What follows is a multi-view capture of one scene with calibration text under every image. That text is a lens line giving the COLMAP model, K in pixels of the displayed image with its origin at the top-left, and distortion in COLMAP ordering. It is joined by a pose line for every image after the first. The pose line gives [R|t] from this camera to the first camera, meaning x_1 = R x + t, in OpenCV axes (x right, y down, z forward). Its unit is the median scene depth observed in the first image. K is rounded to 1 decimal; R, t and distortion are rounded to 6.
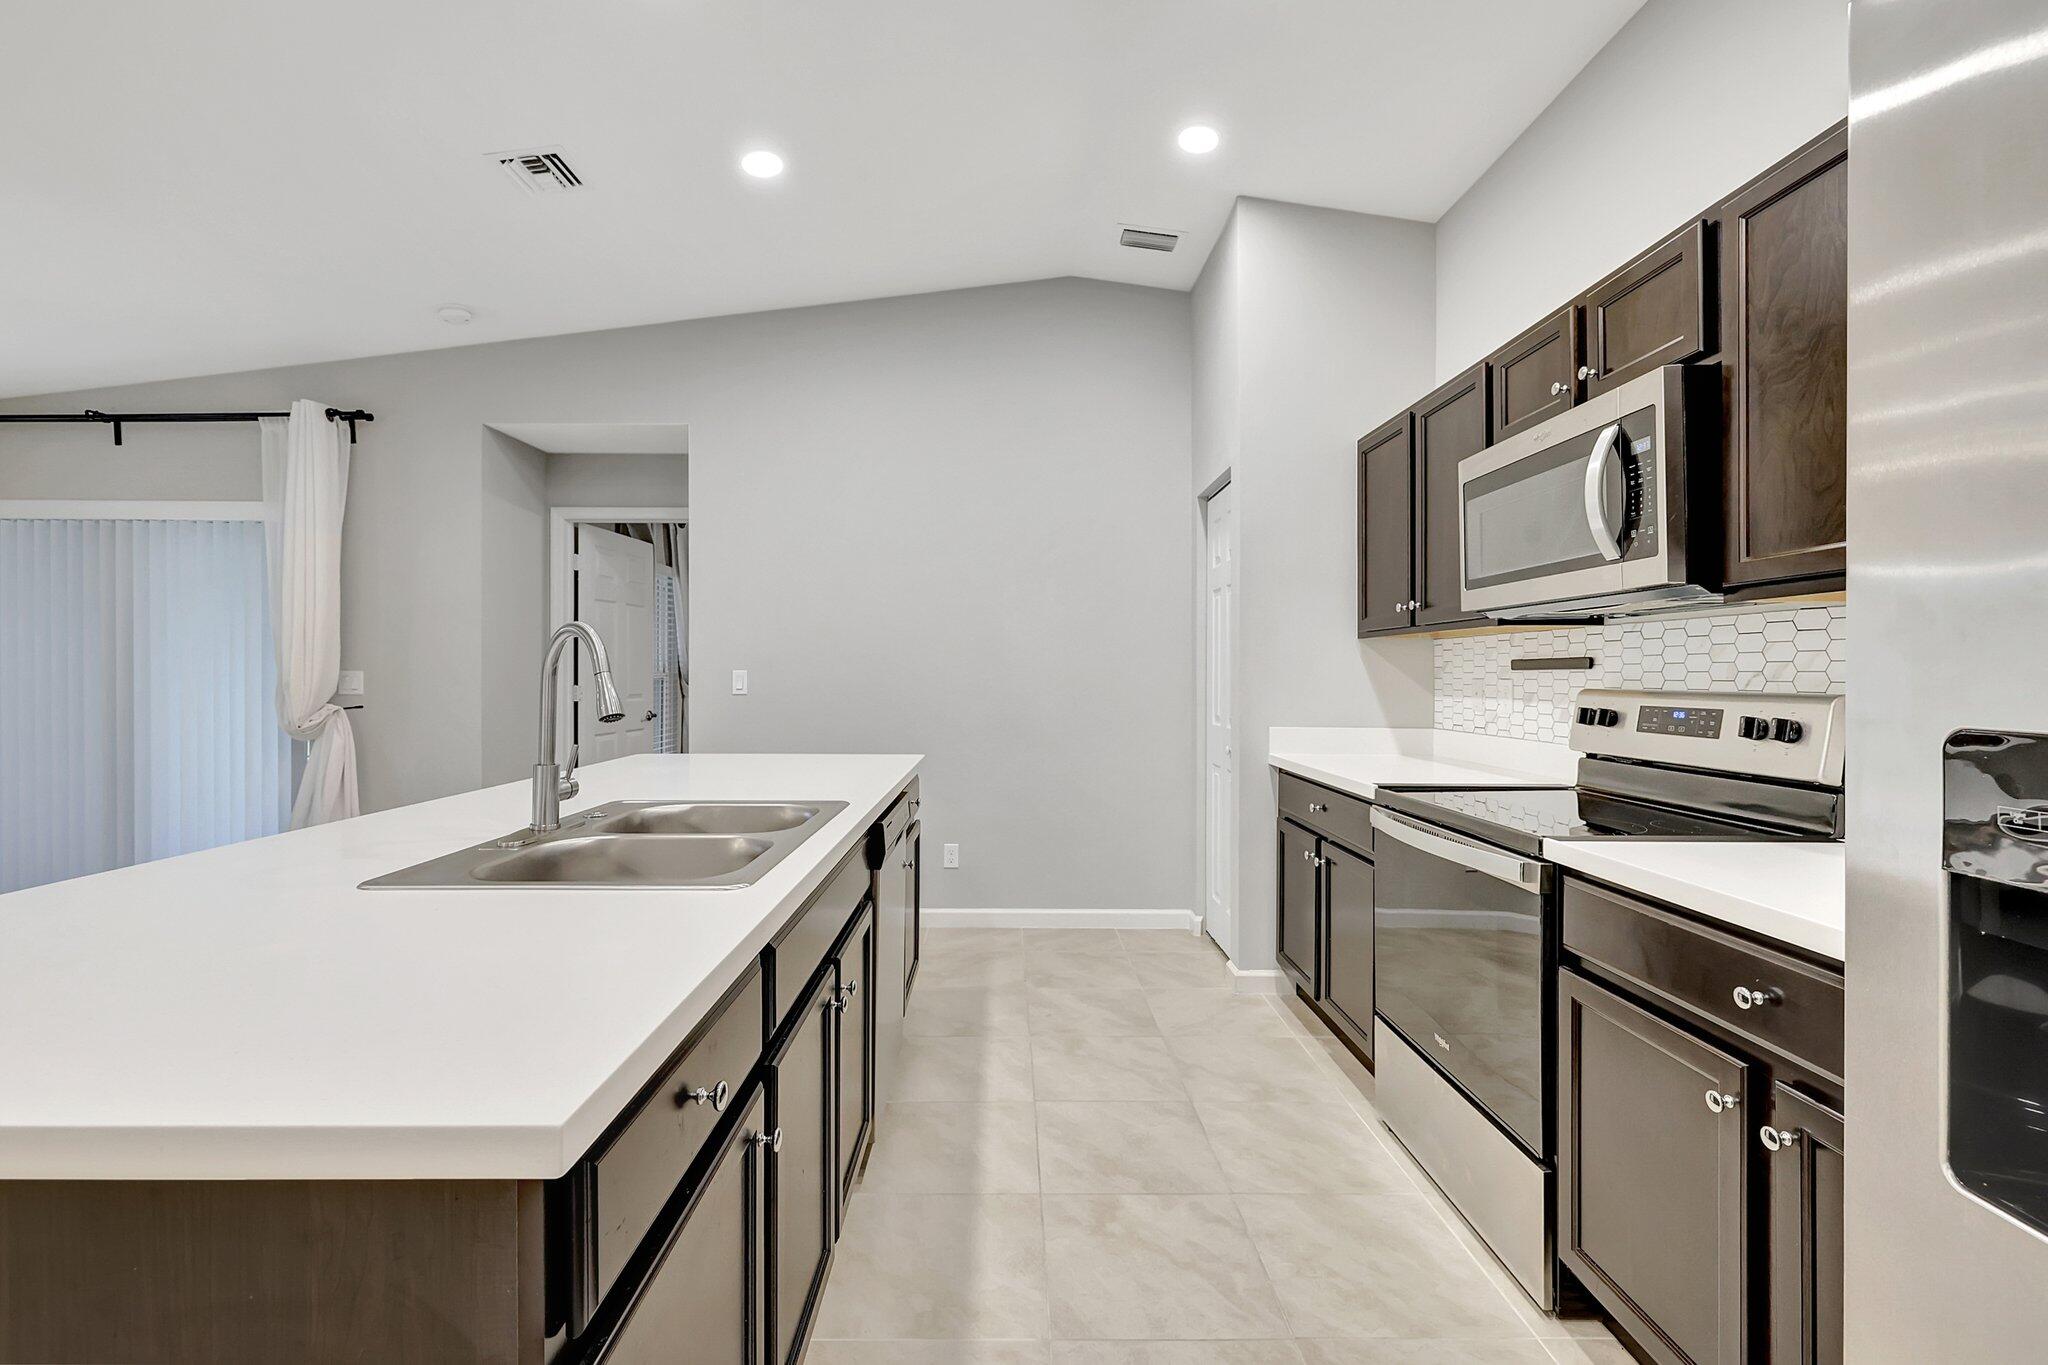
lens RADIAL K [[869.4, 0, 1021.5], [0, 869.4, 665.2], [0, 0, 1]] dist [0.008617, -0.002503]
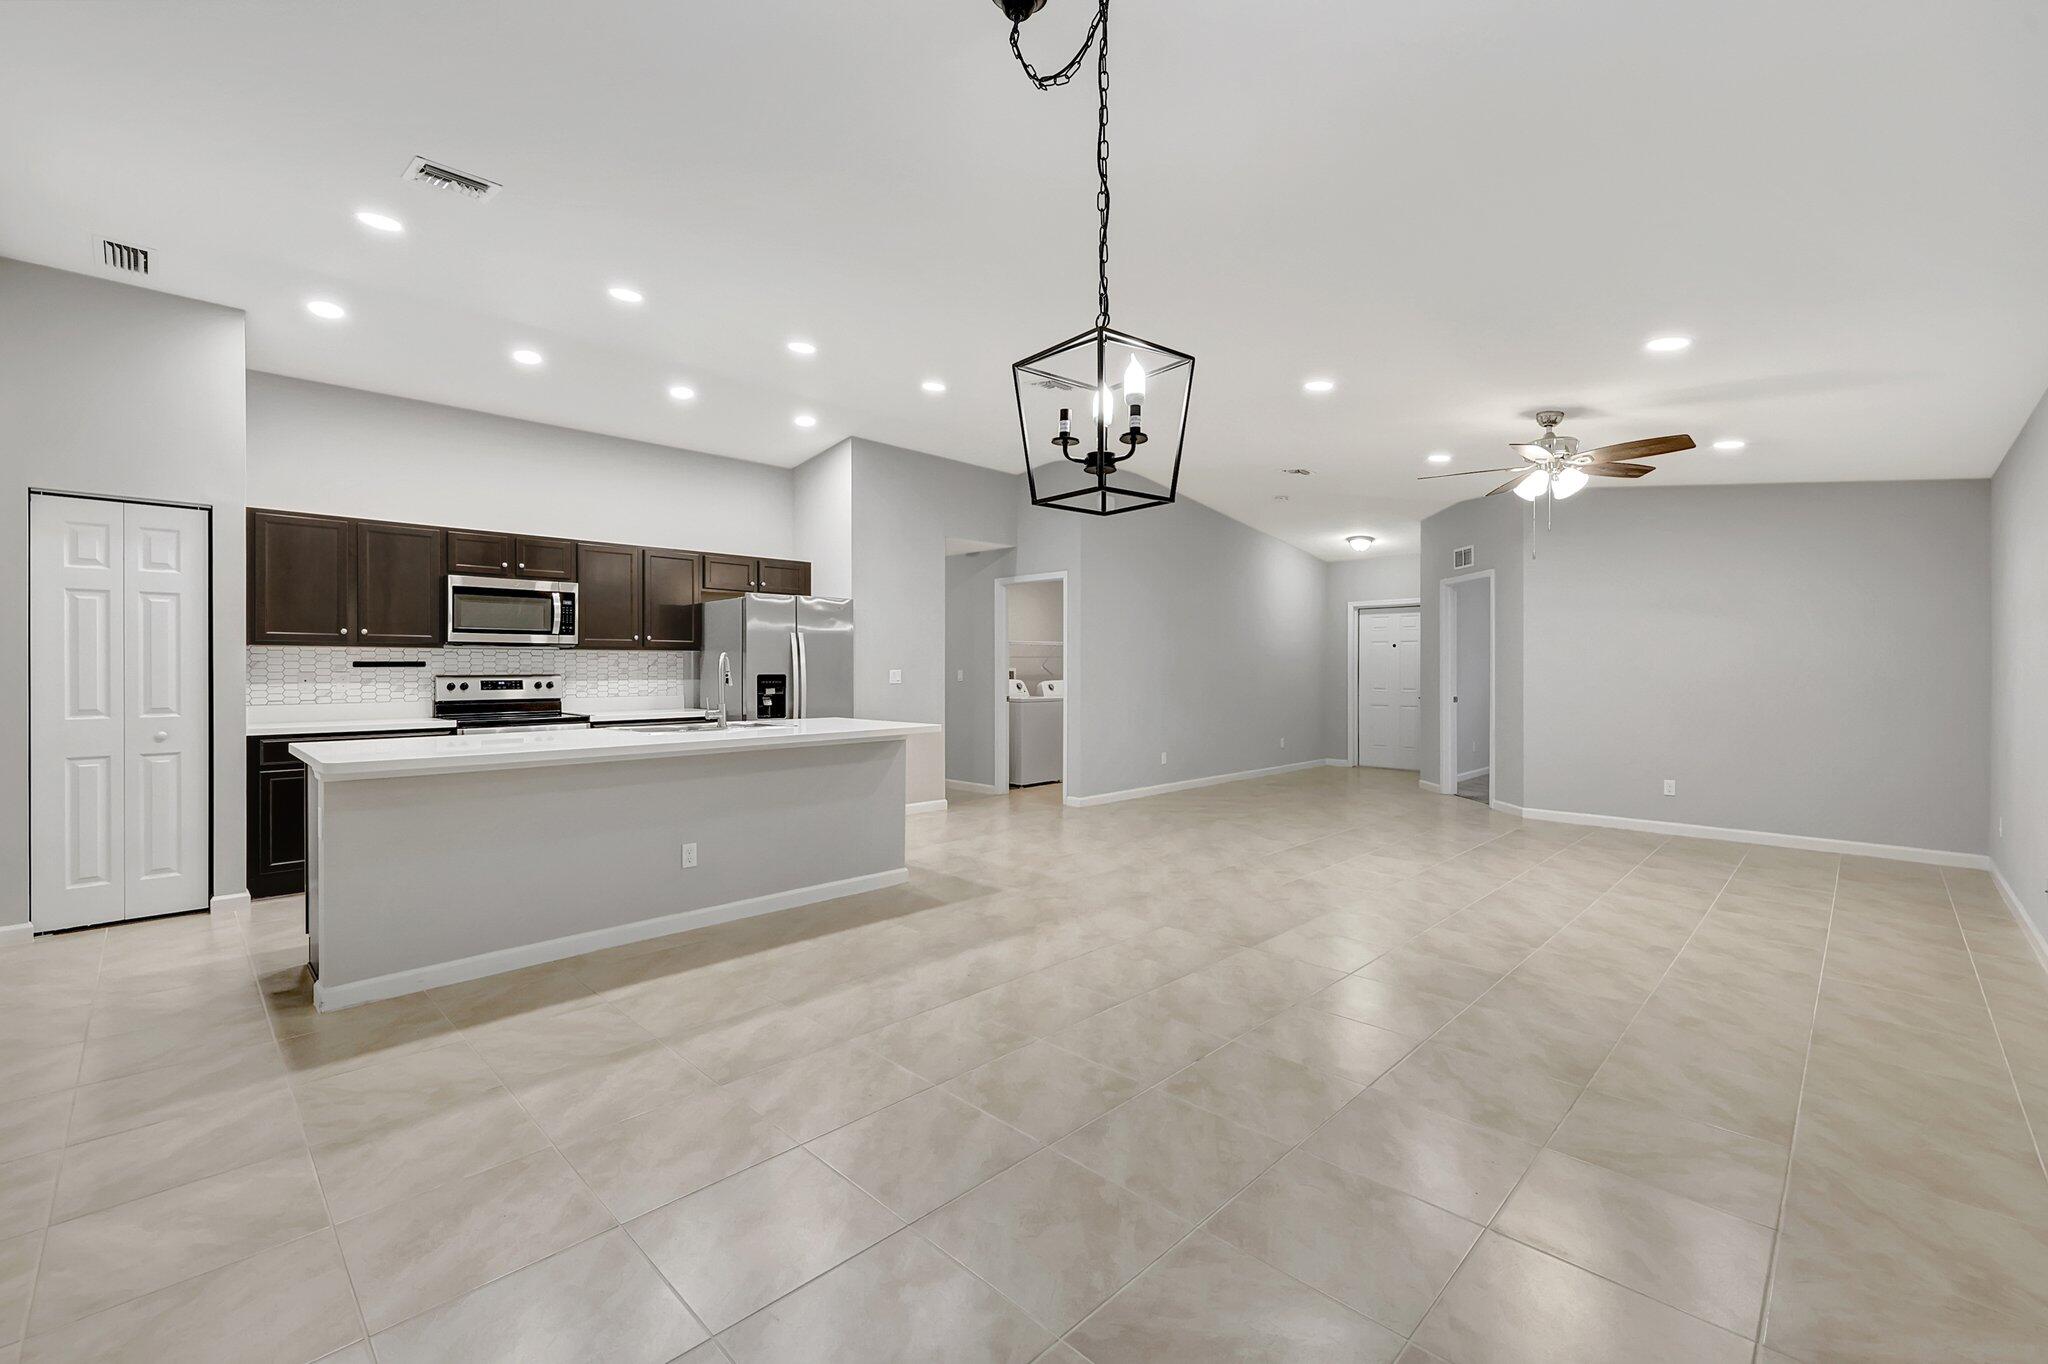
lens RADIAL K [[869.4, 0, 1016.2], [0, 869.4, 662.0], [0, 0, 1]] dist [0.008617, -0.002503]
pose [[-0.698631, 0.003586, 0.715473, -2.441531], [-0.007803, 0.999890, -0.012631, 0.010079], [-0.715440, -0.014407, -0.698526, 1.740729]]
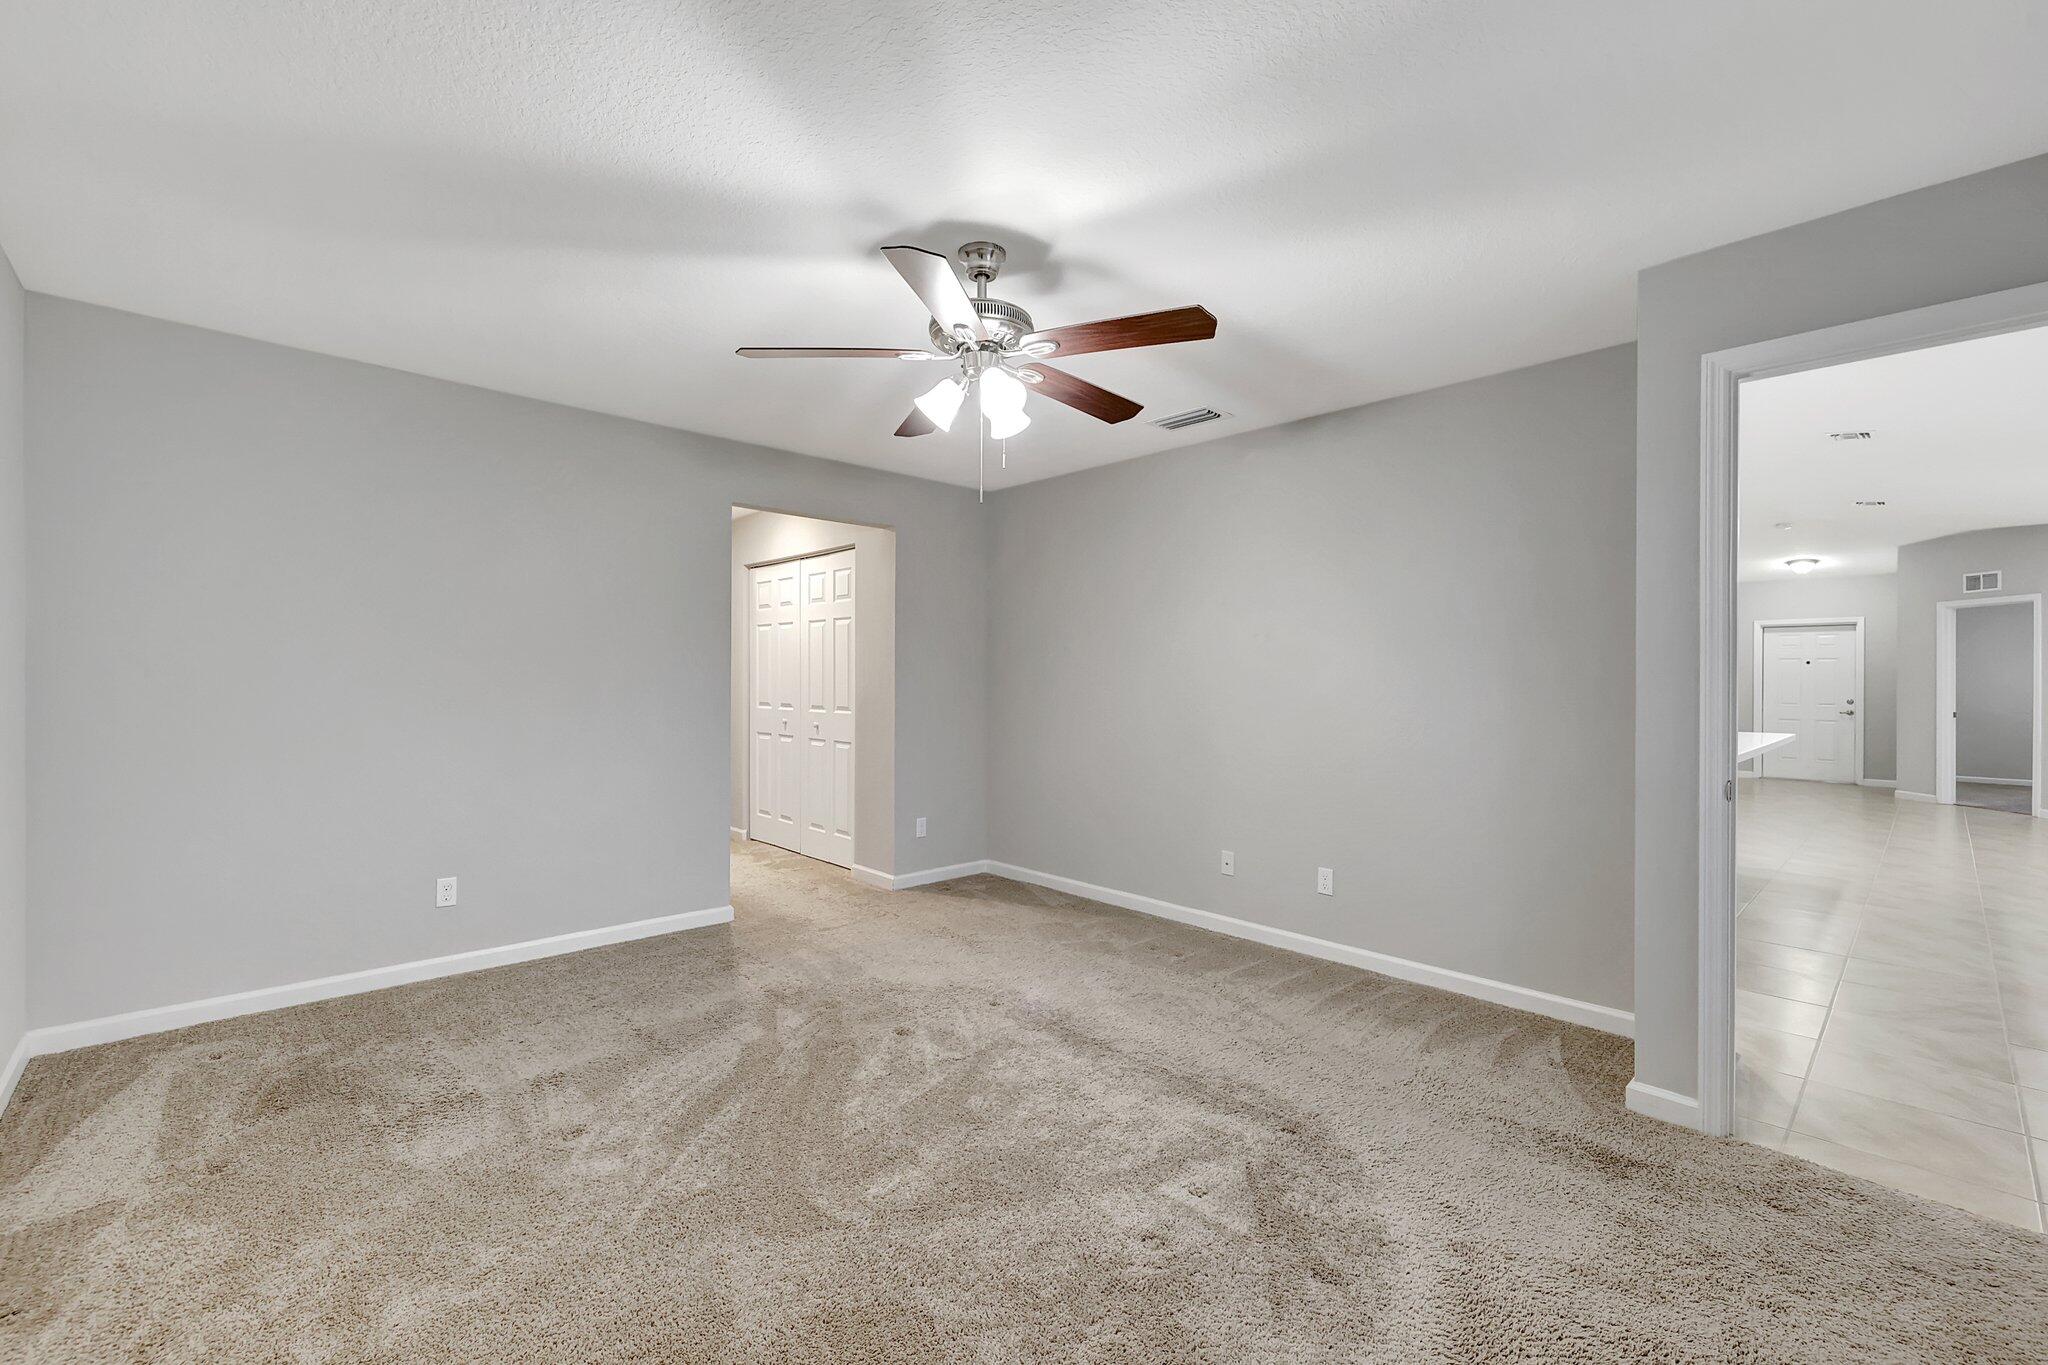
lens RADIAL K [[869.4, 0, 1013.3], [0, 869.4, 680.4], [0, 0, 1]] dist [0.008617, -0.002503]
pose [[-0.672829, -0.006961, 0.739765, -1.024258], [-0.013498, 0.999905, -0.002868, 0.023192], [-0.739675, -0.011915, -0.672859, 3.843511]]
